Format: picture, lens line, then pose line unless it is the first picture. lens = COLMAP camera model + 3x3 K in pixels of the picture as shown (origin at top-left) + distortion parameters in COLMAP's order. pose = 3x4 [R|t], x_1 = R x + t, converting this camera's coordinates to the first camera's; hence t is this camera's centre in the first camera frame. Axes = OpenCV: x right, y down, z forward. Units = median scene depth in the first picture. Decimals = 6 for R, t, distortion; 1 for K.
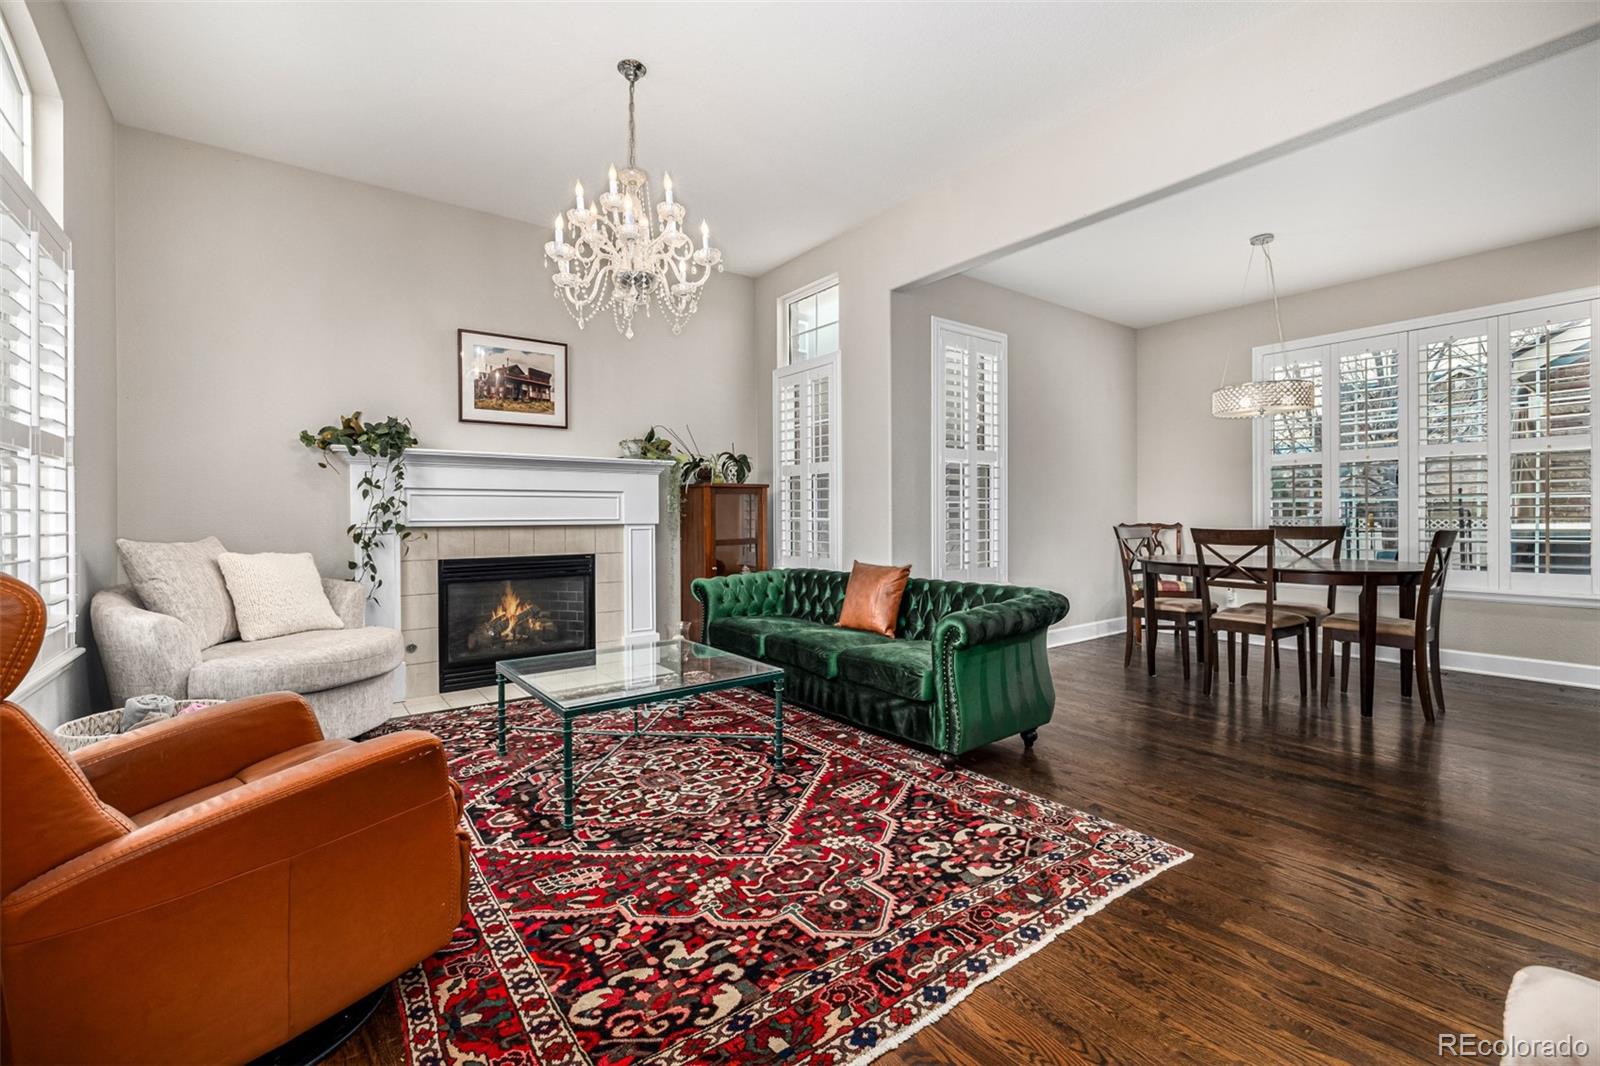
lens RADIAL K [[673.3, 0, 789.7], [0, 673.3, 522.1], [0, 0, 1]] dist [0.002646, 0.000097]
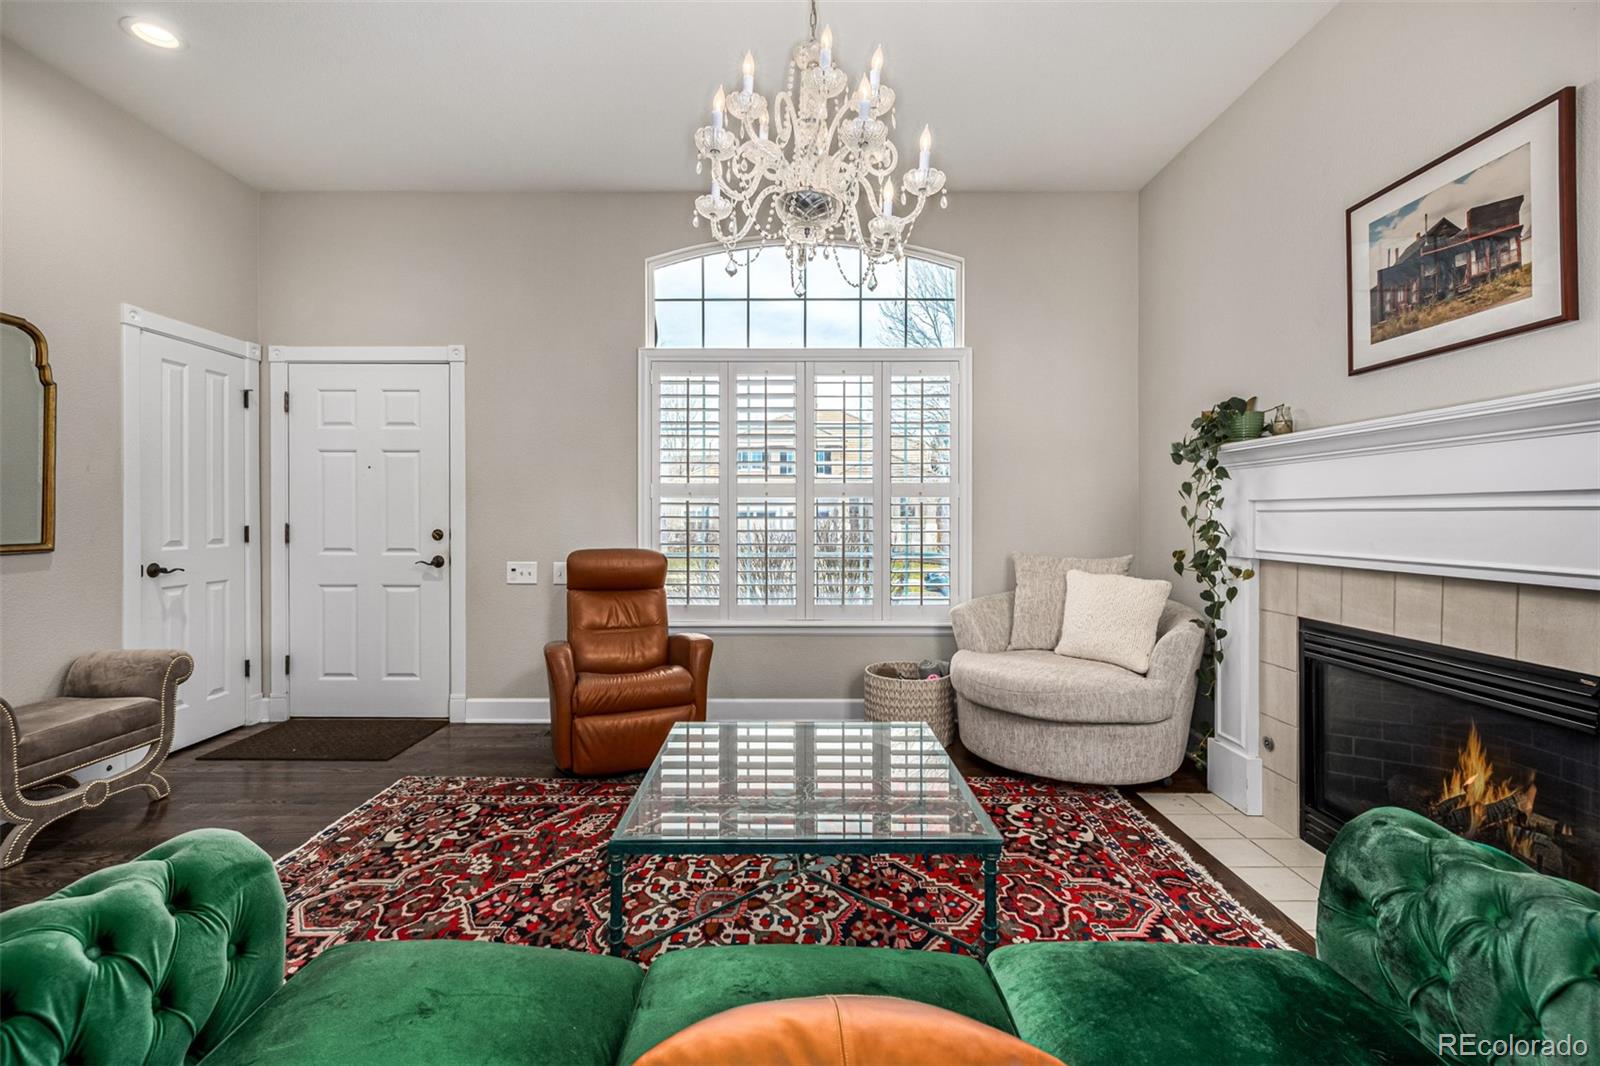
lens RADIAL K [[673.3, 0, 787.2], [0, 673.3, 528.6], [0, 0, 1]] dist [0.002646, 0.000097]
pose [[-0.586780, 0.019793, -0.809504, 0.415940], [-0.006122, 0.999564, 0.028878, -0.067248], [0.809723, 0.021900, -0.586403, 1.708659]]
